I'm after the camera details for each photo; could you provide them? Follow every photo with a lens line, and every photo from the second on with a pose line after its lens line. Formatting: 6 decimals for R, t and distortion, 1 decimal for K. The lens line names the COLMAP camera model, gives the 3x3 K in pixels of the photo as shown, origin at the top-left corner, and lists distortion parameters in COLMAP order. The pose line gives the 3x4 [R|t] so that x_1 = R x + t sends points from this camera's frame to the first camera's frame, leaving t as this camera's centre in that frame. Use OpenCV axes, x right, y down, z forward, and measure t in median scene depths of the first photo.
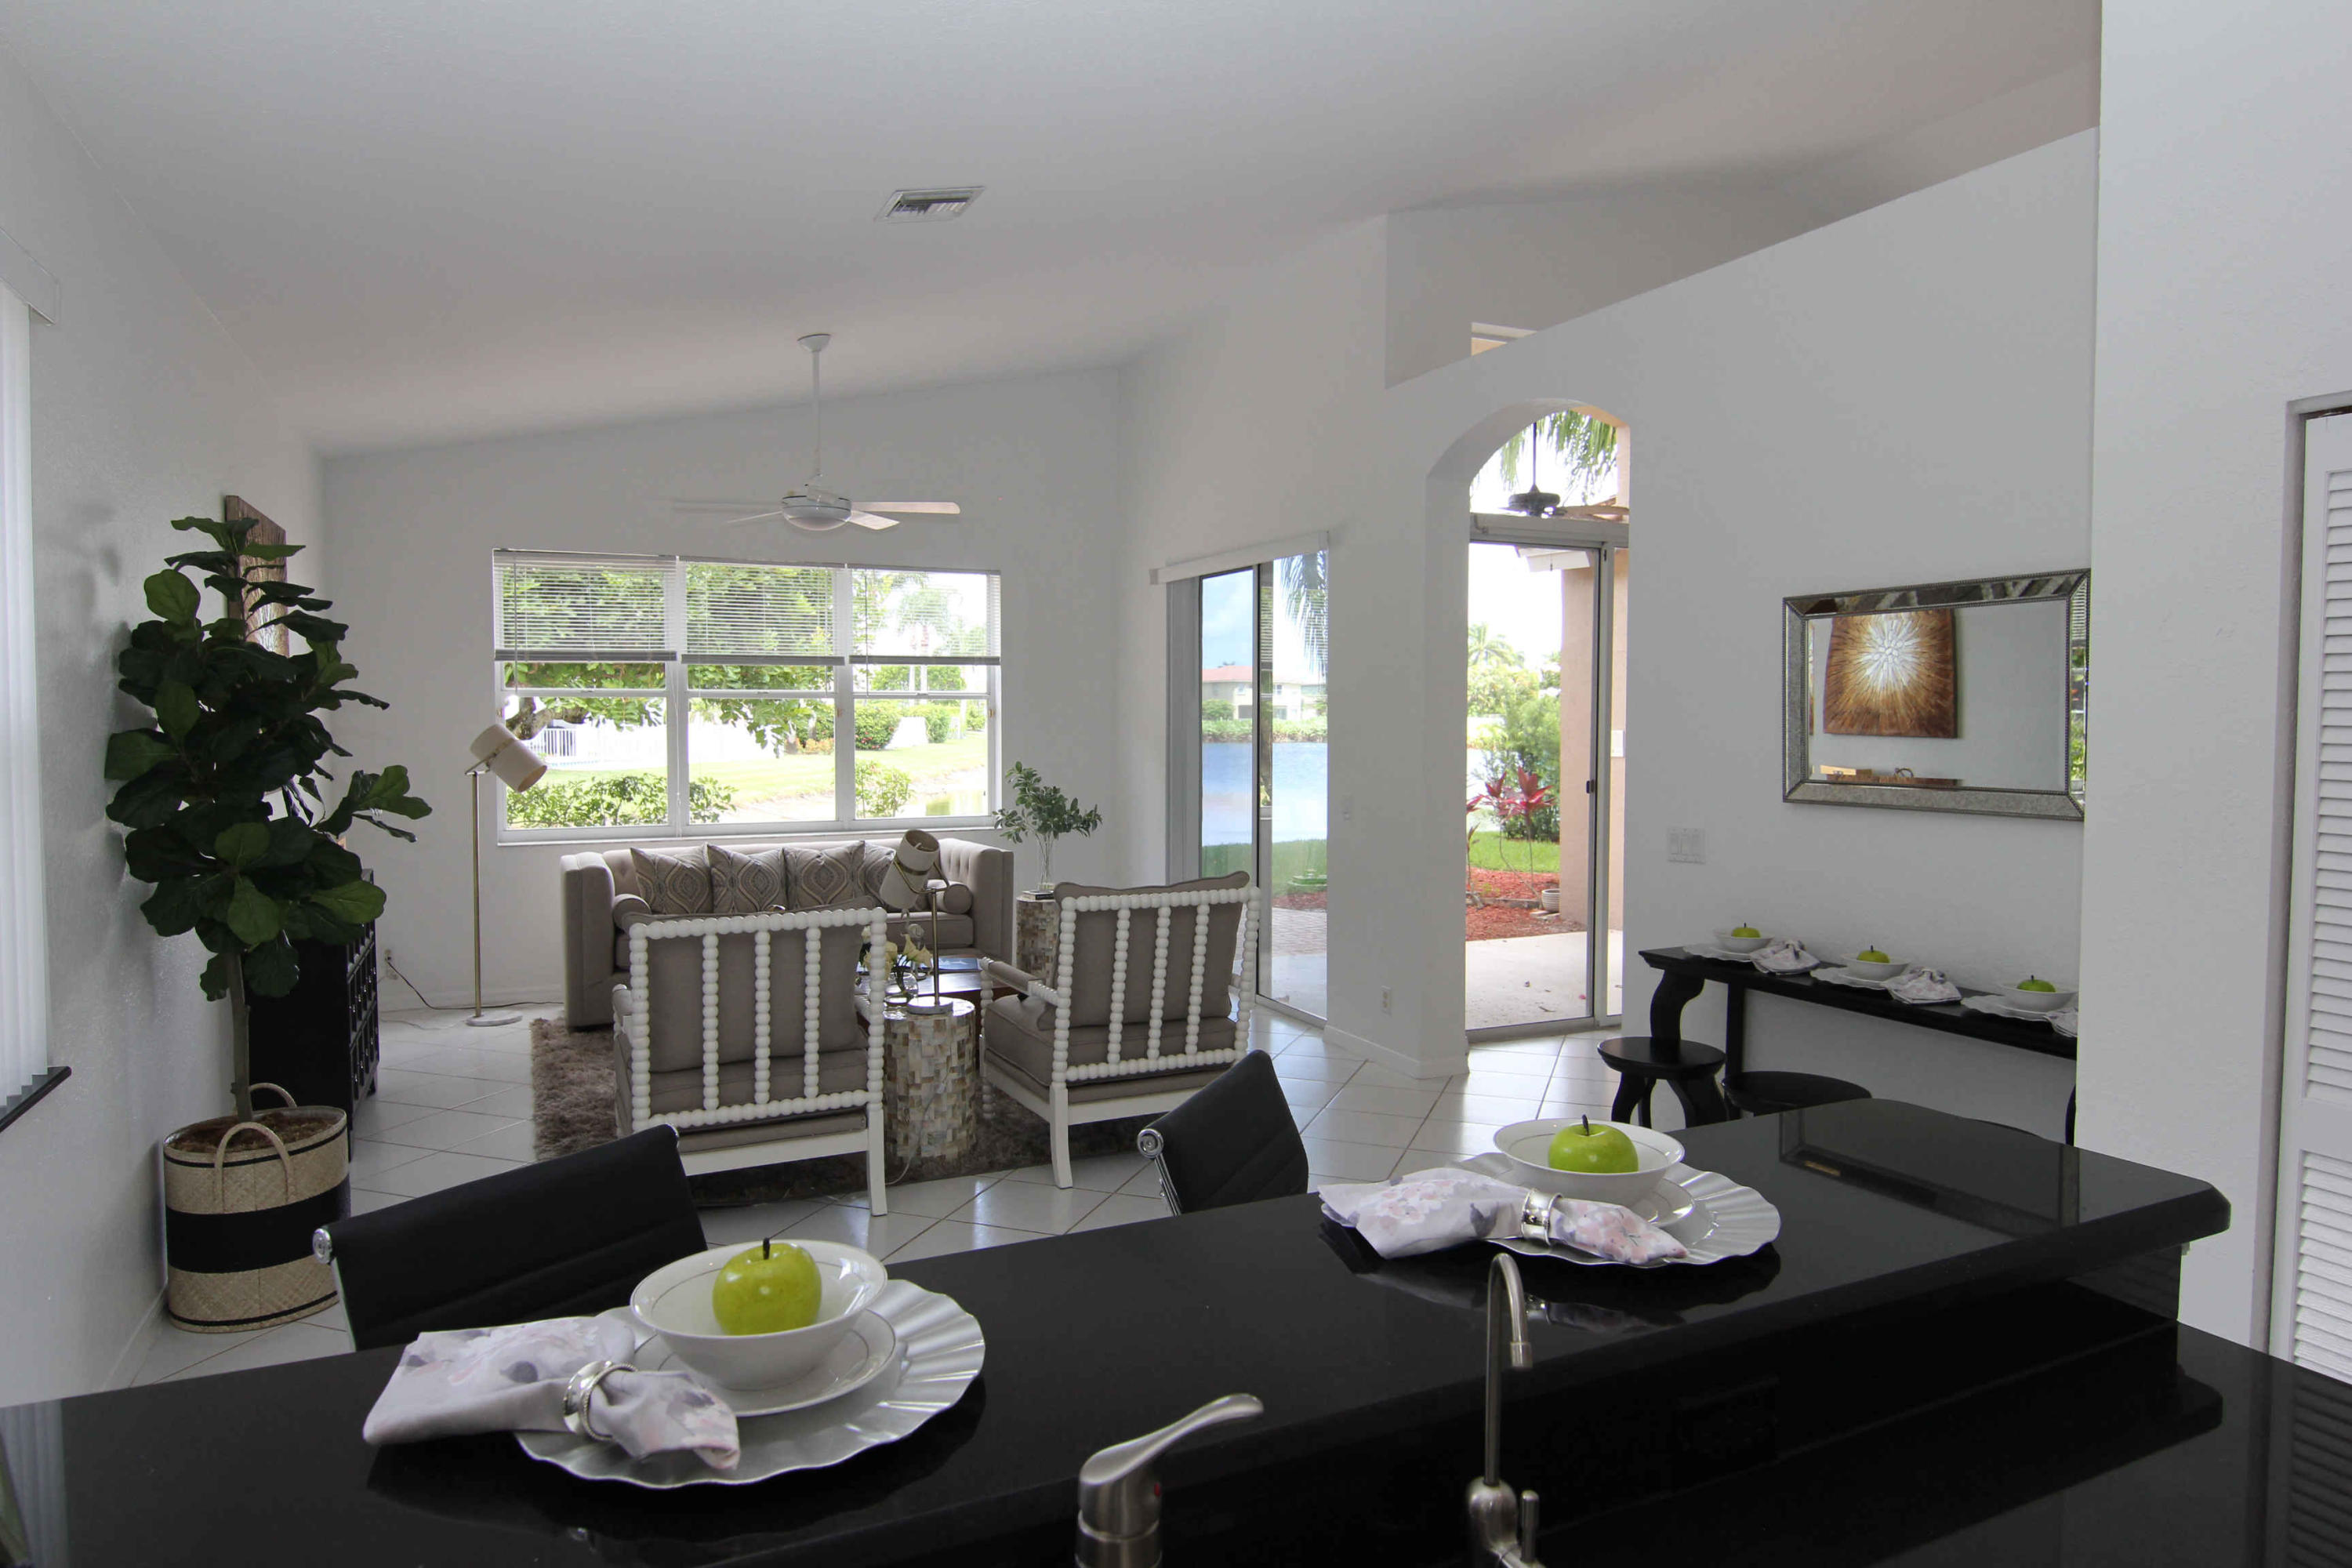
lens RADIAL K [[1436.9, 0, 1176.0], [0, 1436.9, 784.0], [0, 0, 1]] dist [-0.005999, -0.000780]
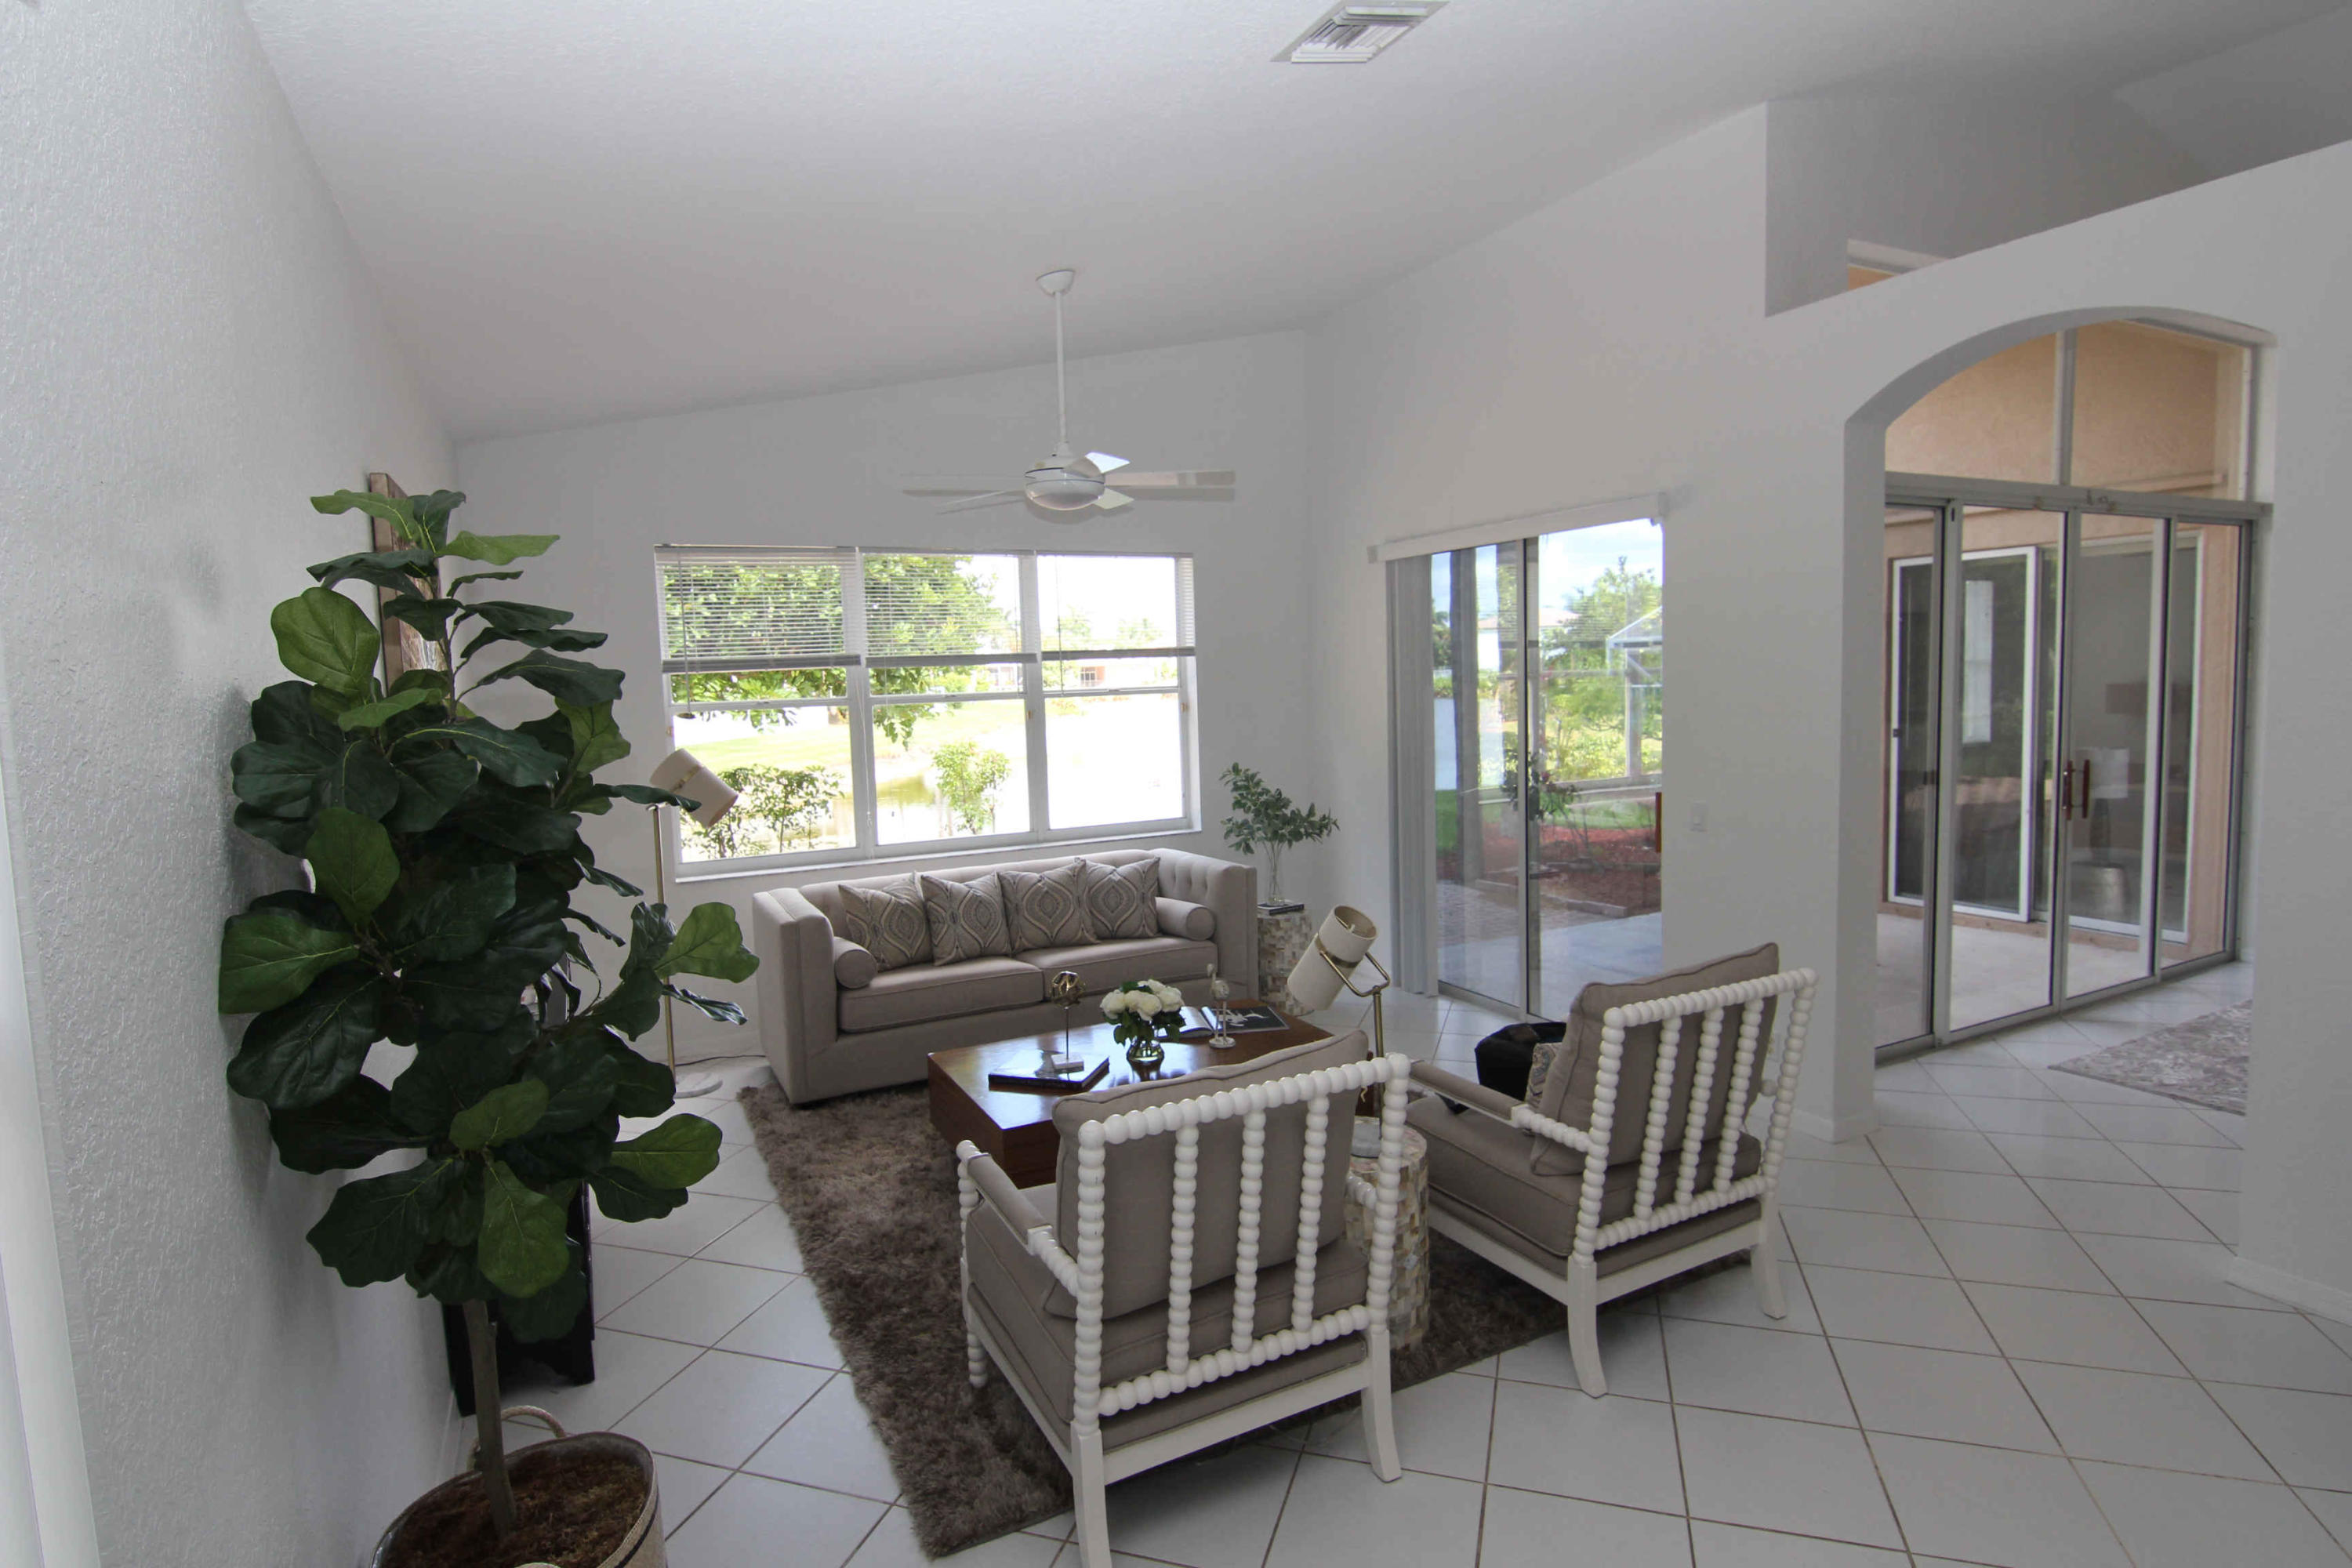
lens RADIAL K [[1209.8, 0, 1176.0], [0, 1209.8, 784.0], [0, 0, 1]] dist [-0.007266, -0.000693]
pose [[0.998965, -0.035048, 0.028994, -0.289012], [0.033778, 0.998497, 0.043167, -0.061805], [-0.030463, -0.042143, 0.998647, 0.391174]]
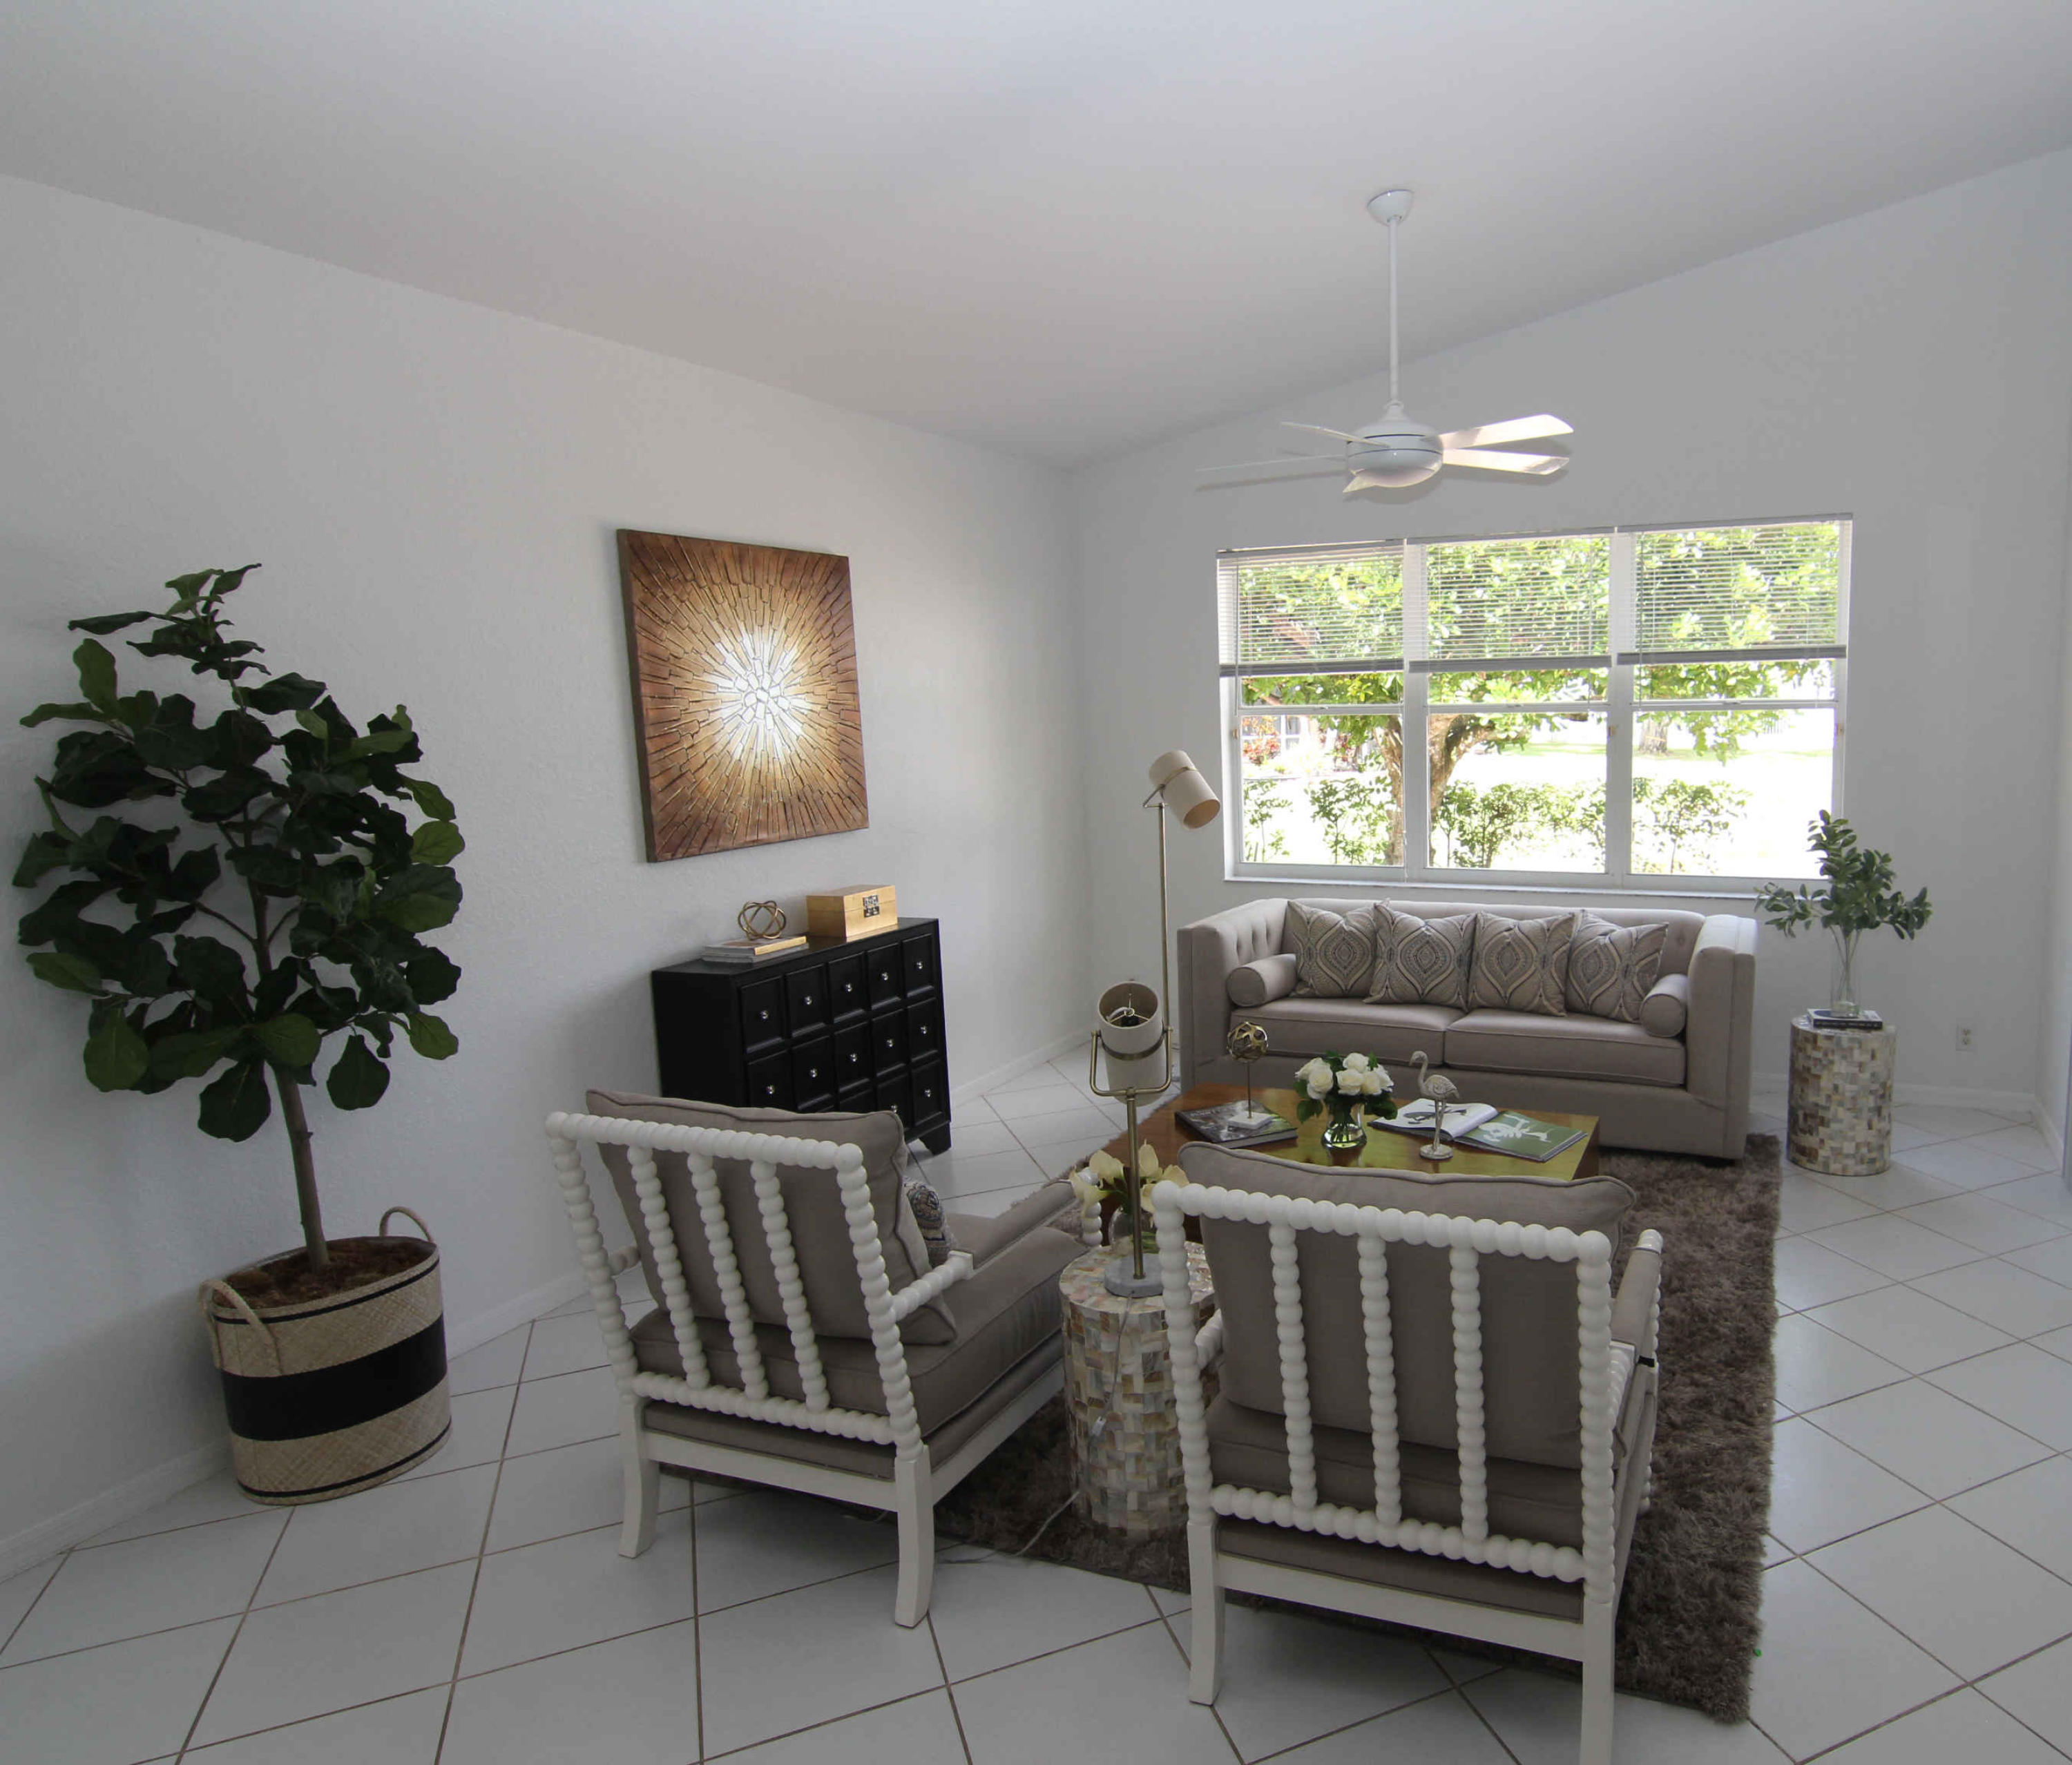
lens RADIAL K [[1348.4, 0, 1297.4], [0, 1348.4, 875.5], [0, 0, 1]] dist [0.000344, -0.035010]
pose [[0.704183, 0.079773, -0.705523, 0.264901], [-0.015842, 0.995186, 0.096713, -0.069097], [0.709842, -0.056927, 0.702057, 0.673942]]
